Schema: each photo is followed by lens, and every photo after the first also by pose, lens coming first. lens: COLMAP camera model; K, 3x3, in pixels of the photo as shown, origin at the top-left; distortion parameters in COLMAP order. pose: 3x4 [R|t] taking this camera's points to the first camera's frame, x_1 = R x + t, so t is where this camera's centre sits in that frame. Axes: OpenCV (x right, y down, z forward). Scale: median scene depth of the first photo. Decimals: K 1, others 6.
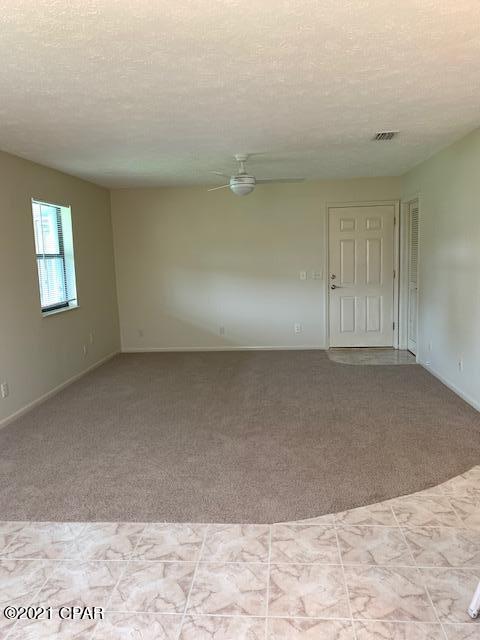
lens RADIAL K [[488.7, 0, 240.0], [0, 488.7, 320.0], [0, 0, 1]] dist [0.000256, 0.000087]
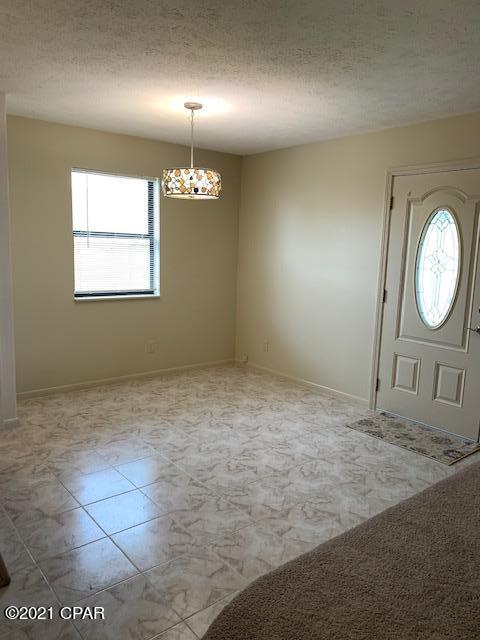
lens RADIAL K [[488.7, 0, 240.0], [0, 488.7, 320.0], [0, 0, 1]] dist [0.000256, 0.000087]
pose [[-0.719557, 0.119797, -0.684022, 0.615346], [-0.100589, 0.956639, 0.273357, -0.226985], [0.687110, 0.265502, -0.676306, 1.534325]]
